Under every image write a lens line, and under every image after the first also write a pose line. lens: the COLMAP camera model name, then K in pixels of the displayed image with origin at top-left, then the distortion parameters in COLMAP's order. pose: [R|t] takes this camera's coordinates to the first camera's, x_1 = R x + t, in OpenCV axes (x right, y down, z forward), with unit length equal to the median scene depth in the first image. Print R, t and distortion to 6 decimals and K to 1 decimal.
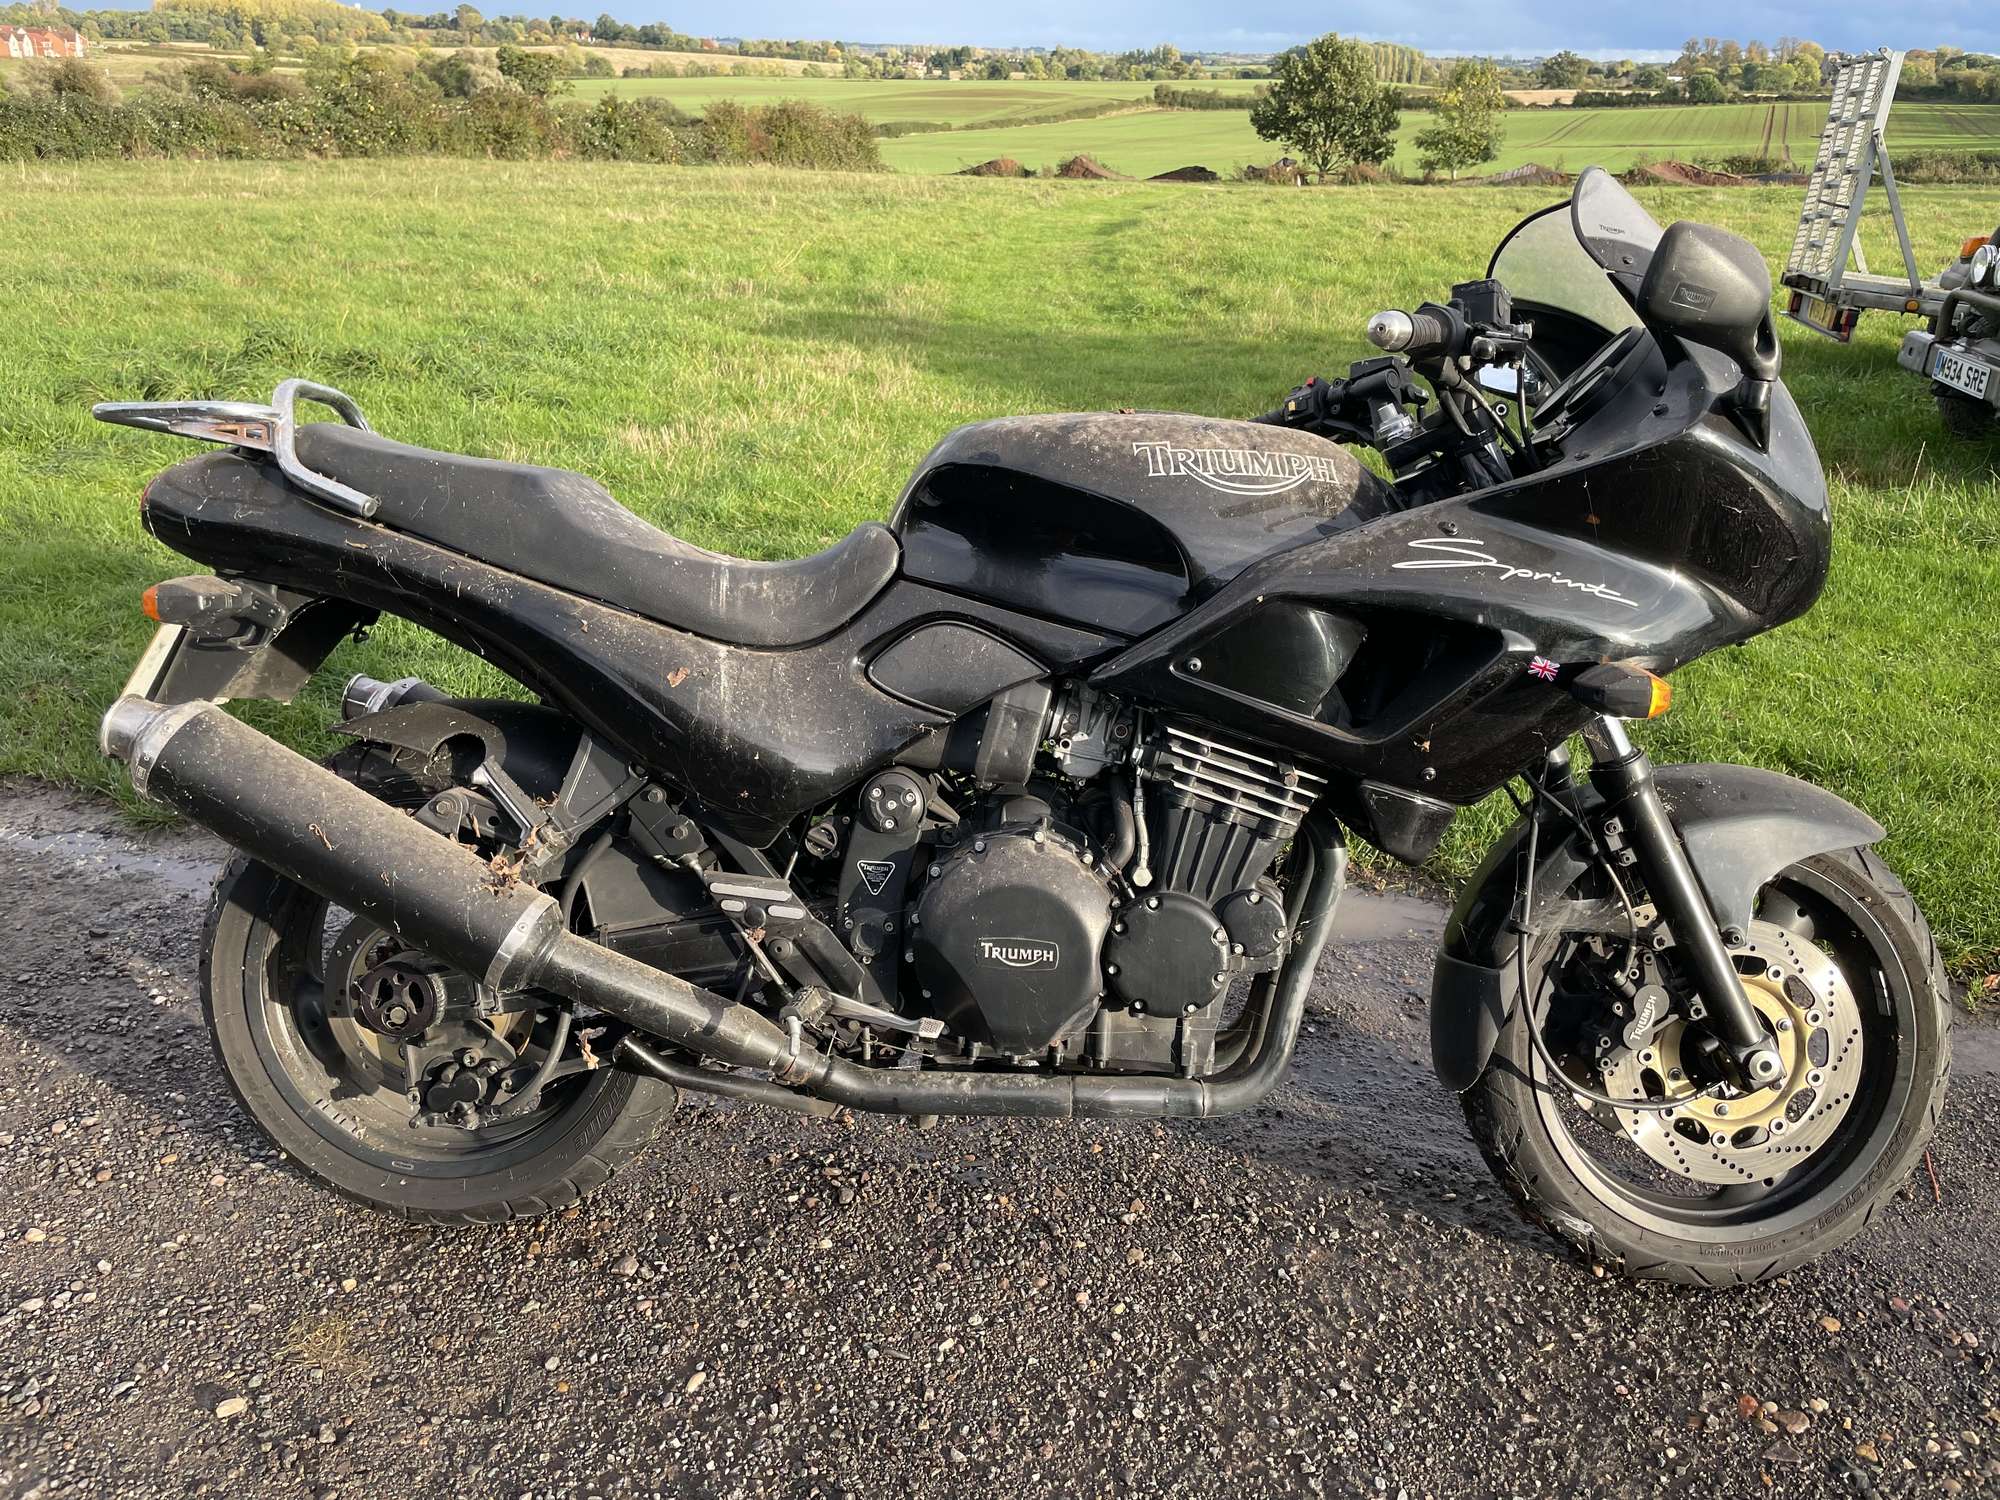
lens RADIAL K [[1536.3, 0, 997.9], [0, 1536.3, 737.4], [0, 0, 1]] dist [0.073274, -0.114404]
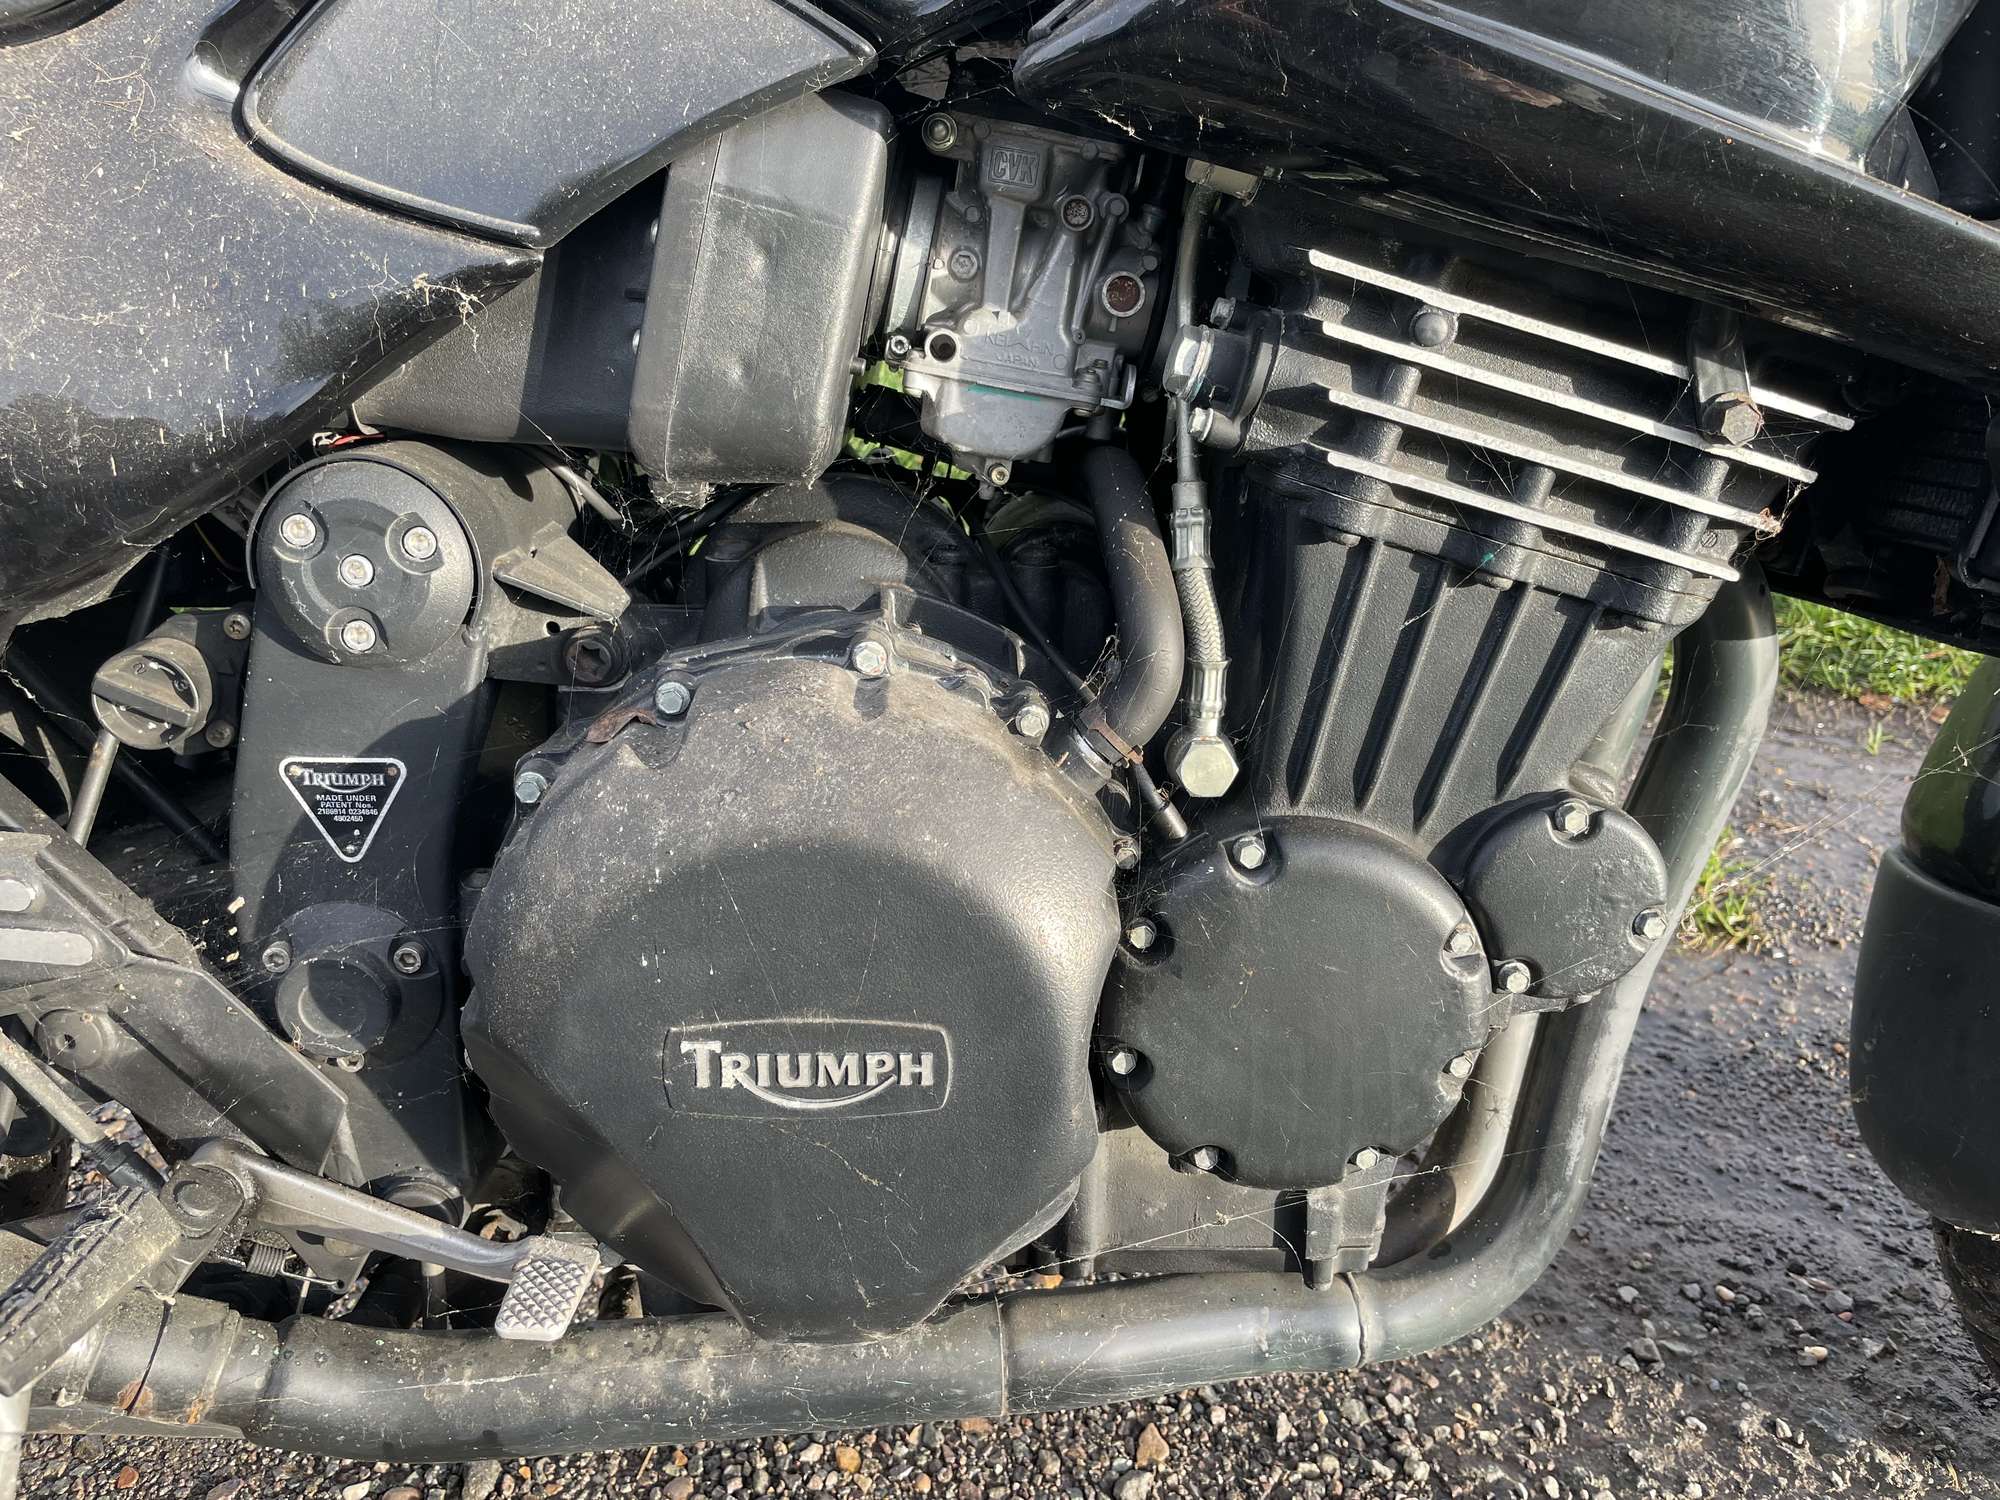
lens RADIAL K [[1536.3, 0, 997.9], [0, 1536.3, 737.4], [0, 0, 1]] dist [0.073274, -0.114404]
pose [[0.996183, -0.052563, 0.069694, 0.029682], [0.039958, 0.984411, 0.171284, 0.029213], [-0.077610, -0.167846, 0.982754, 0.690890]]
